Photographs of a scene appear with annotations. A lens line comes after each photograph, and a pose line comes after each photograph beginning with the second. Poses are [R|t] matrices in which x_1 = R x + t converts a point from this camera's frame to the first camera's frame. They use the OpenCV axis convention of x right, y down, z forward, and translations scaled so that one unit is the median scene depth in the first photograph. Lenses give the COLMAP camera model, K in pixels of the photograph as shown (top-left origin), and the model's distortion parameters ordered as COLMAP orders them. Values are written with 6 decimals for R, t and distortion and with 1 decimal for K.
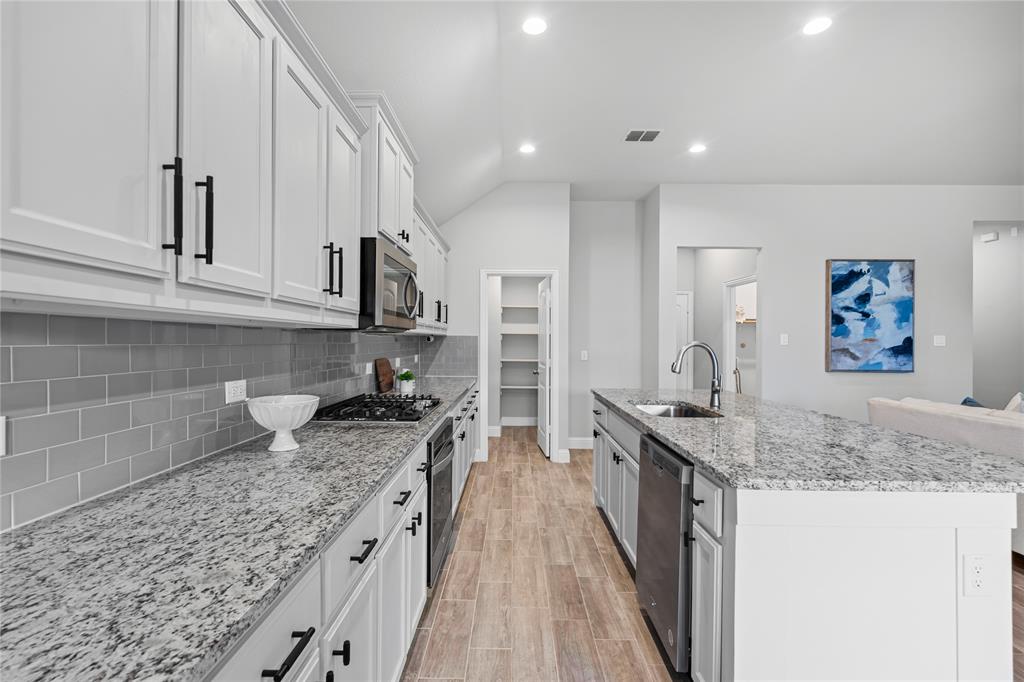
lens RADIAL K [[483.1, 0, 515.8], [0, 483.1, 337.5], [0, 0, 1]] dist [-0.003564, 0.002797]
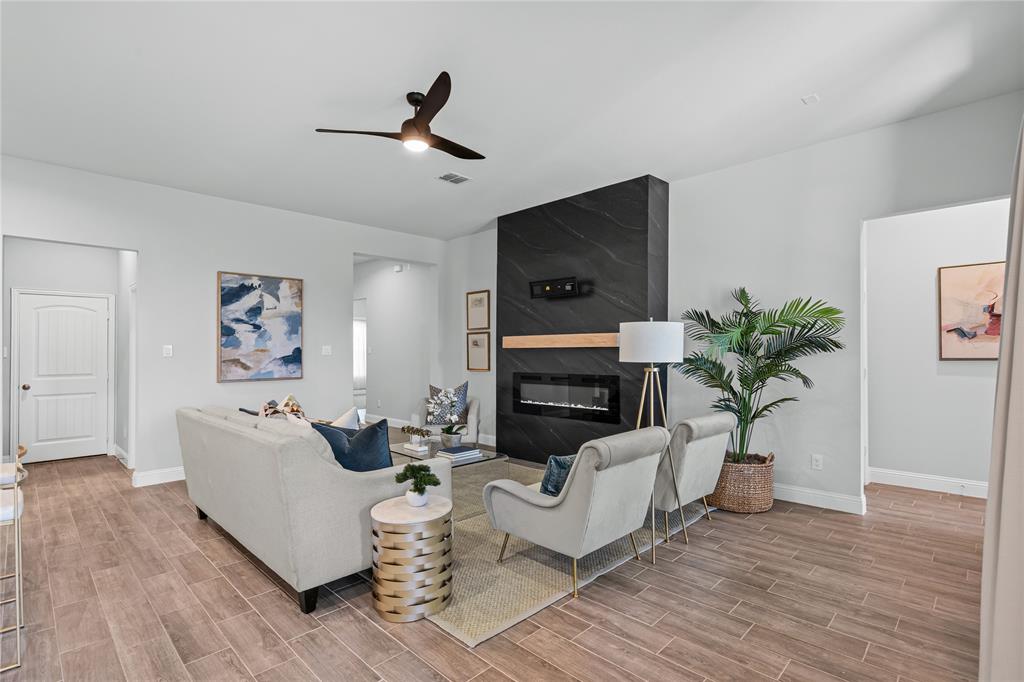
lens RADIAL K [[483.1, 0, 519.0], [0, 483.1, 344.9], [0, 0, 1]] dist [-0.003564, 0.002797]
pose [[0.706229, -0.000704, 0.707983, 0.379814], [0.006235, 0.999967, -0.005224, 0.001808], [-0.707956, 0.008104, 0.706210, -0.160075]]
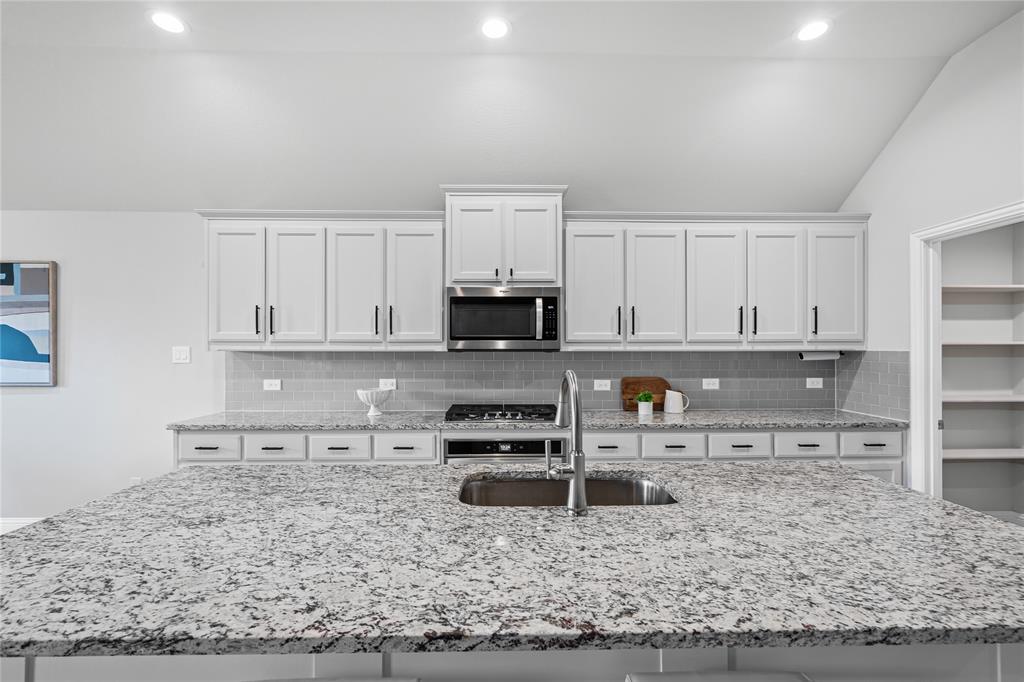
lens RADIAL K [[483.1, 0, 508.0], [0, 483.1, 345.9], [0, 0, 1]] dist [-0.003564, 0.002797]
pose [[0.014852, -0.034173, -0.999306, 0.497145], [0.008966, 0.999380, -0.034042, 0.007134], [0.999850, -0.008454, 0.015149, 0.513043]]
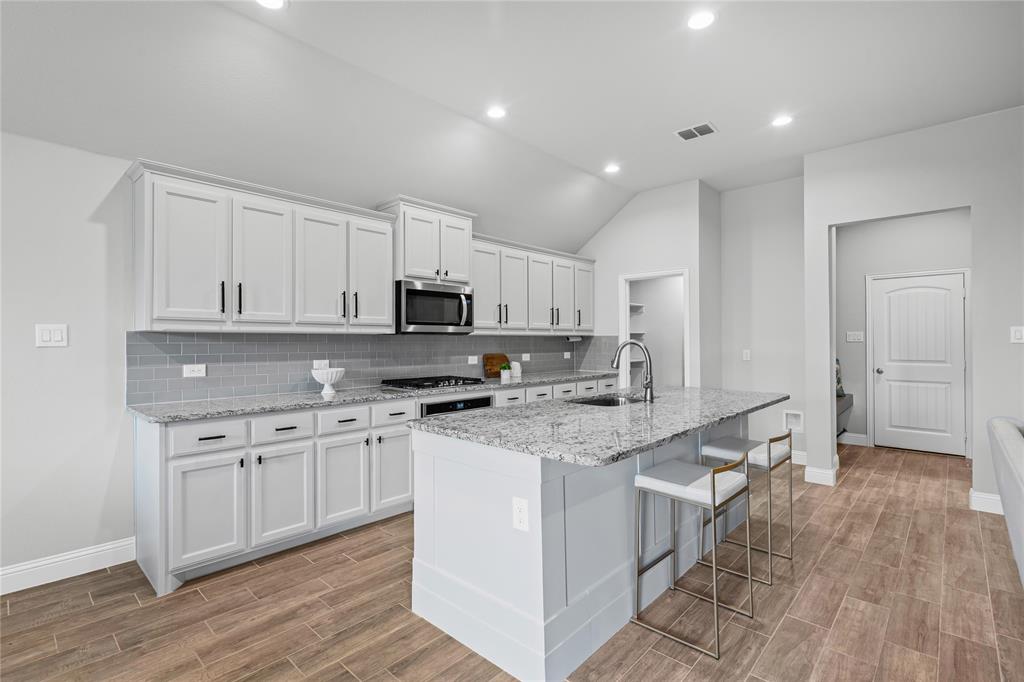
lens RADIAL K [[483.1, 0, 502.7], [0, 483.1, 341.4], [0, 0, 1]] dist [-0.003564, 0.002797]
pose [[0.723289, -0.006355, -0.690516, 0.505320], [0.011578, 0.999929, 0.002925, 0.003343], [0.690448, -0.010110, 0.723311, 0.003841]]
